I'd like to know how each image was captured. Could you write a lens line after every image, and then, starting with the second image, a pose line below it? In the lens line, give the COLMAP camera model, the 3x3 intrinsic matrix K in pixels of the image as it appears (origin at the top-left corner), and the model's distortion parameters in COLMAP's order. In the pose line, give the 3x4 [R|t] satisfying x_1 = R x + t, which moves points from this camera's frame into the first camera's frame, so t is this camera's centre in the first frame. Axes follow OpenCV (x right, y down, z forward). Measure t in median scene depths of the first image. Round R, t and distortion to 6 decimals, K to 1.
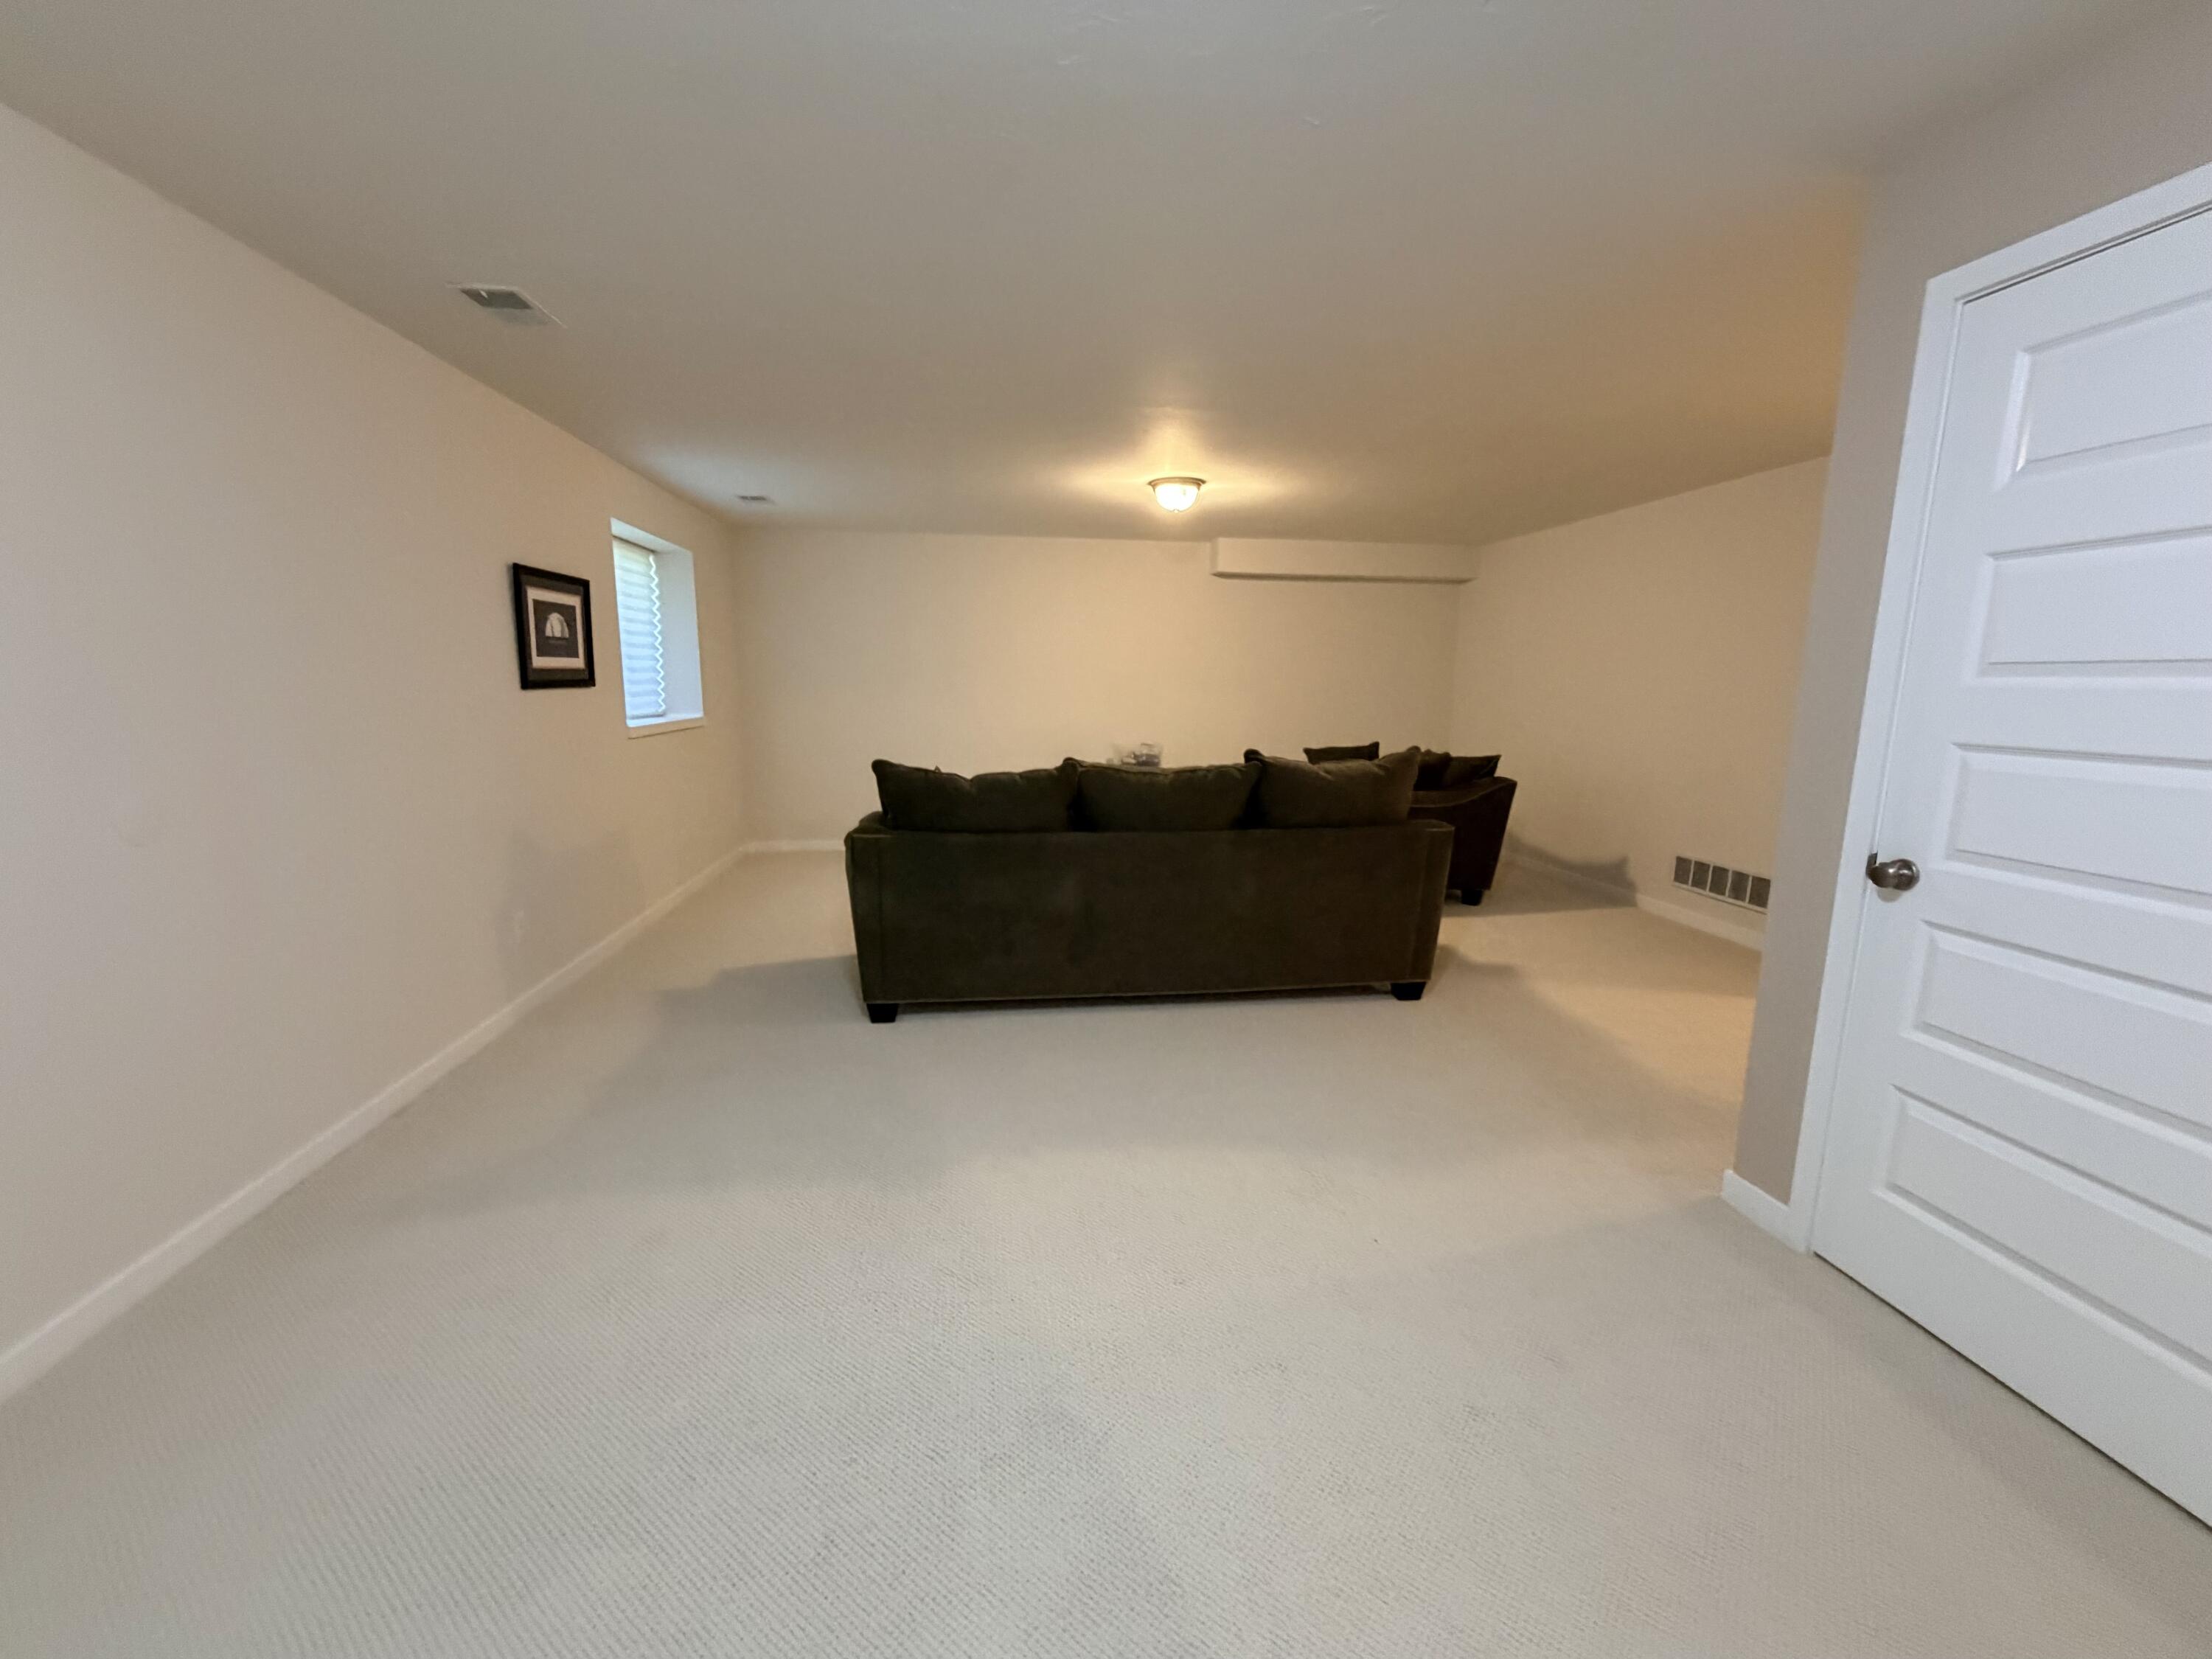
lens RADIAL K [[896.4, 0, 1106.0], [0, 896.4, 829.5], [0, 0, 1]] dist [0.033868, 0.000033]
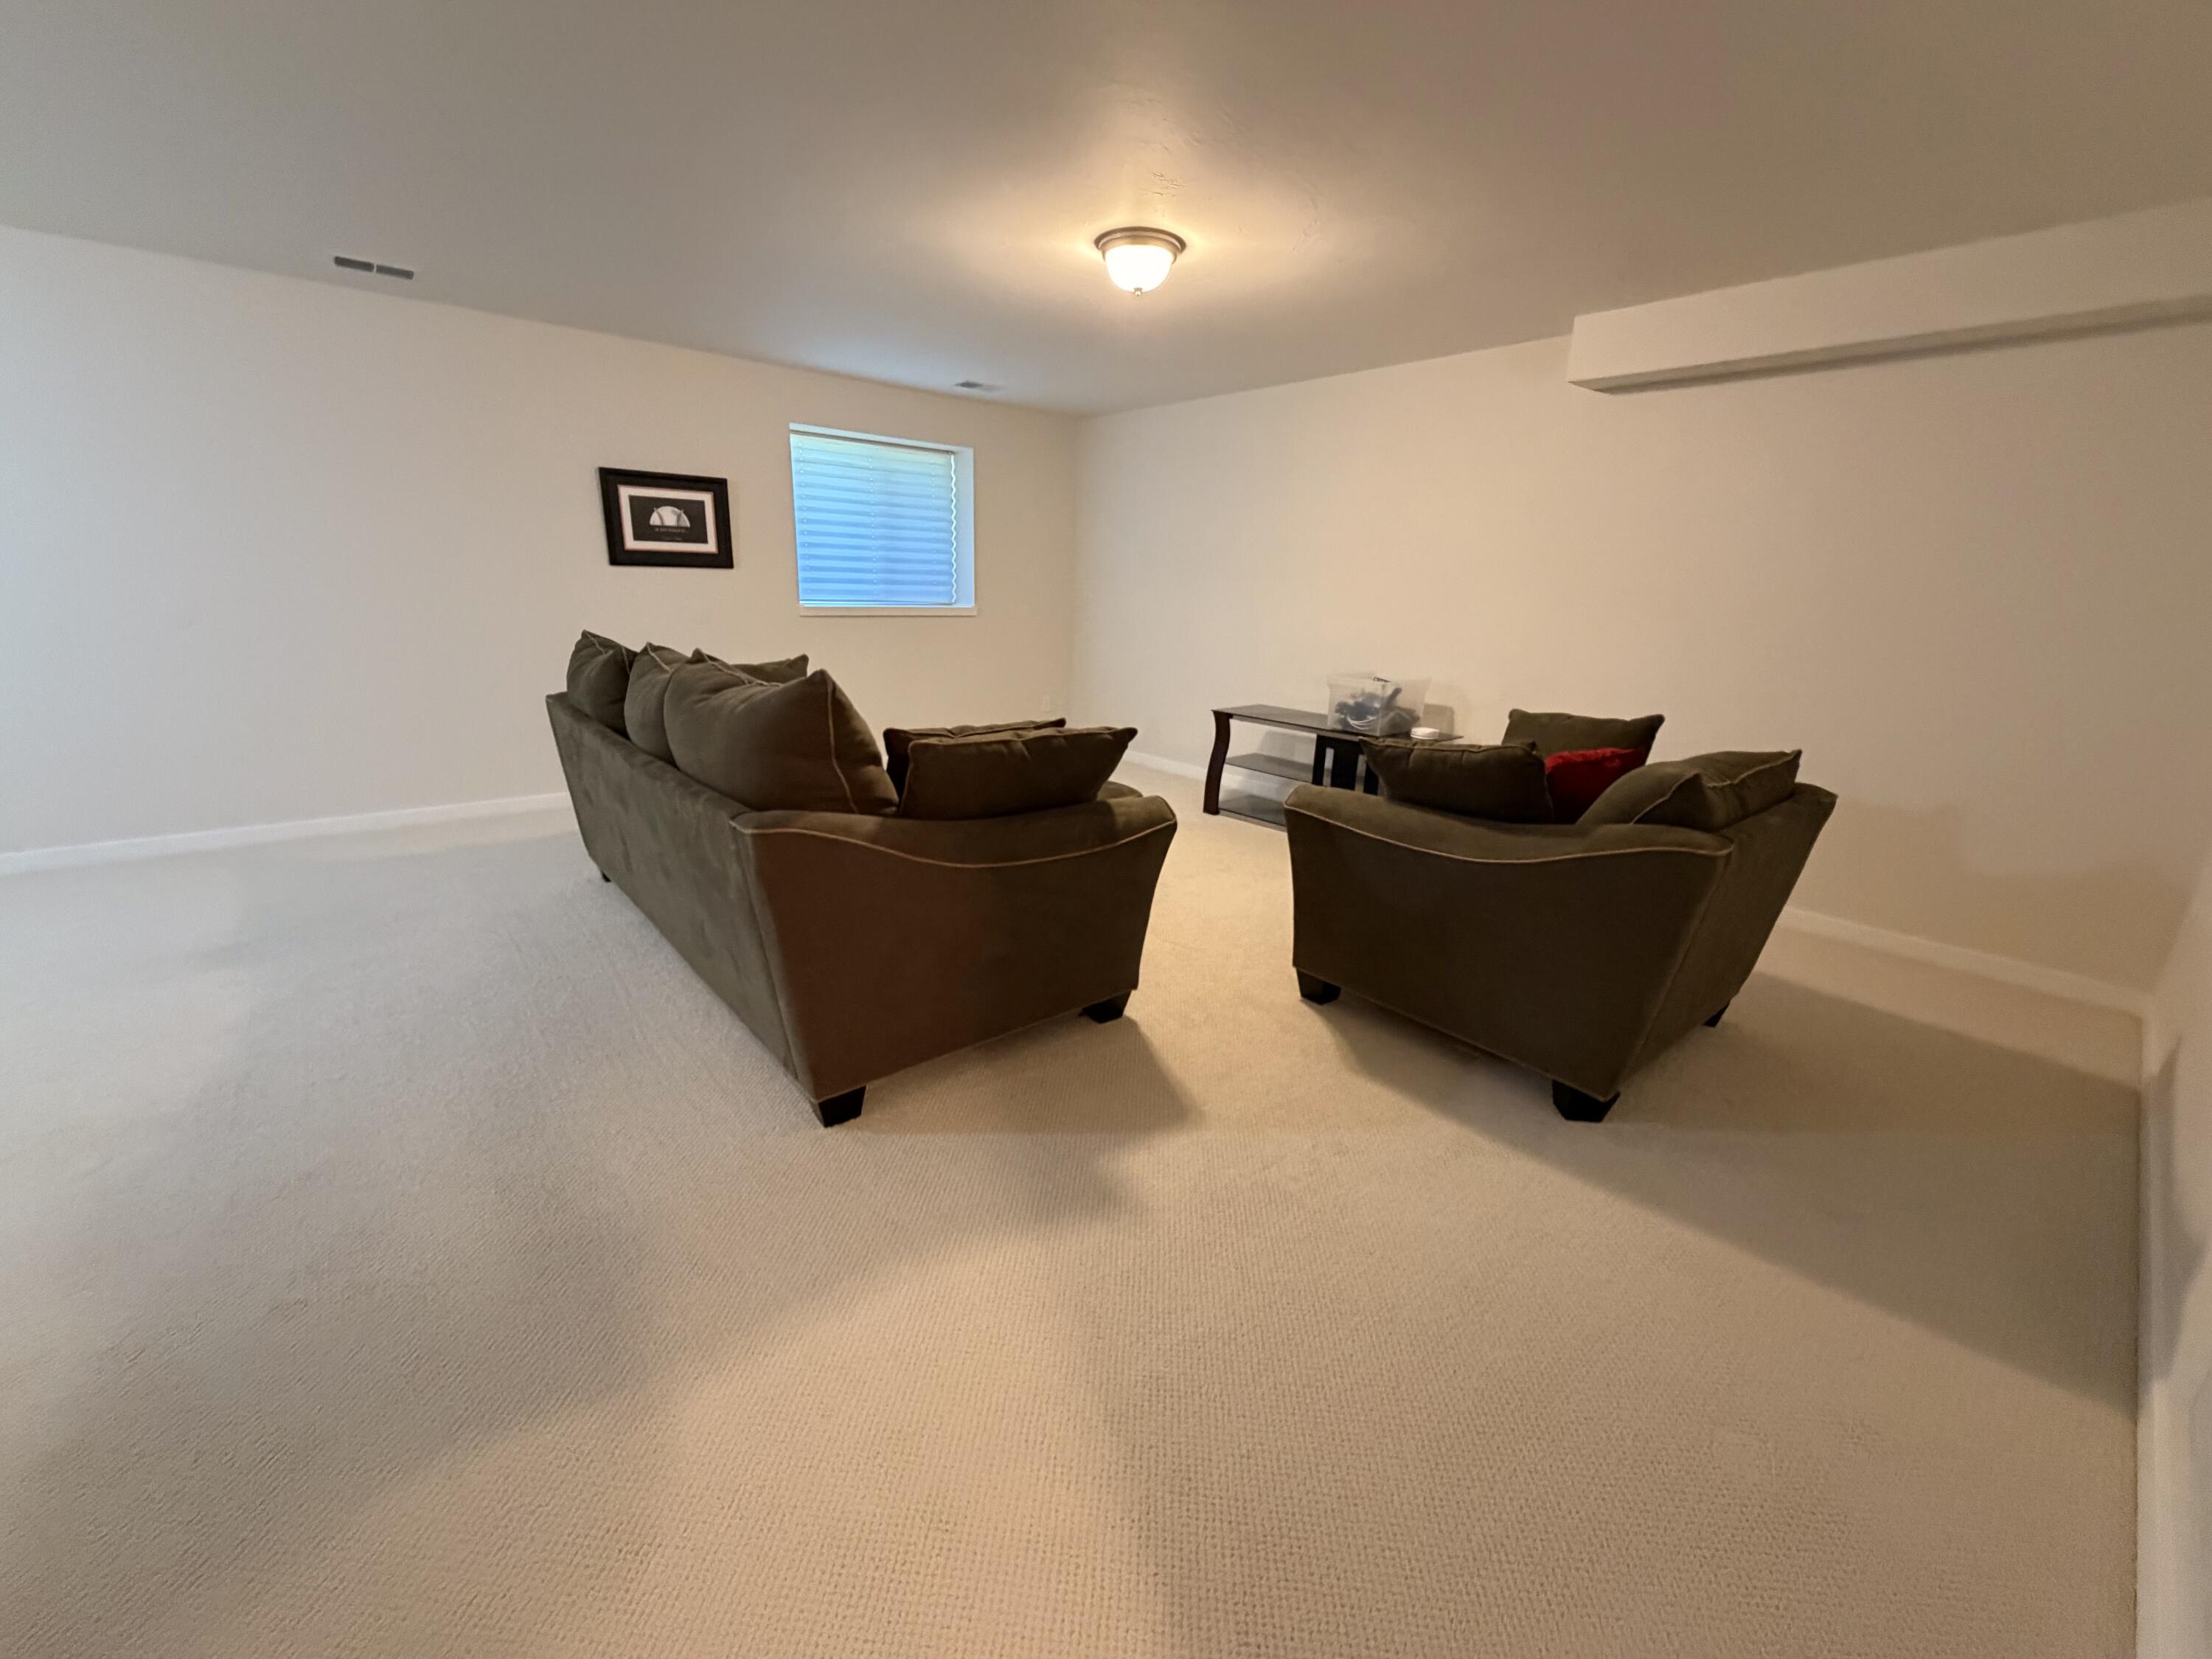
lens RADIAL K [[896.4, 0, 1106.0], [0, 896.4, 829.5], [0, 0, 1]] dist [0.033868, 0.000033]
pose [[0.559992, 0.238384, -0.793462, 0.806370], [-0.165262, 0.970605, 0.174969, -0.116282], [0.811848, 0.033148, 0.582927, 0.731955]]
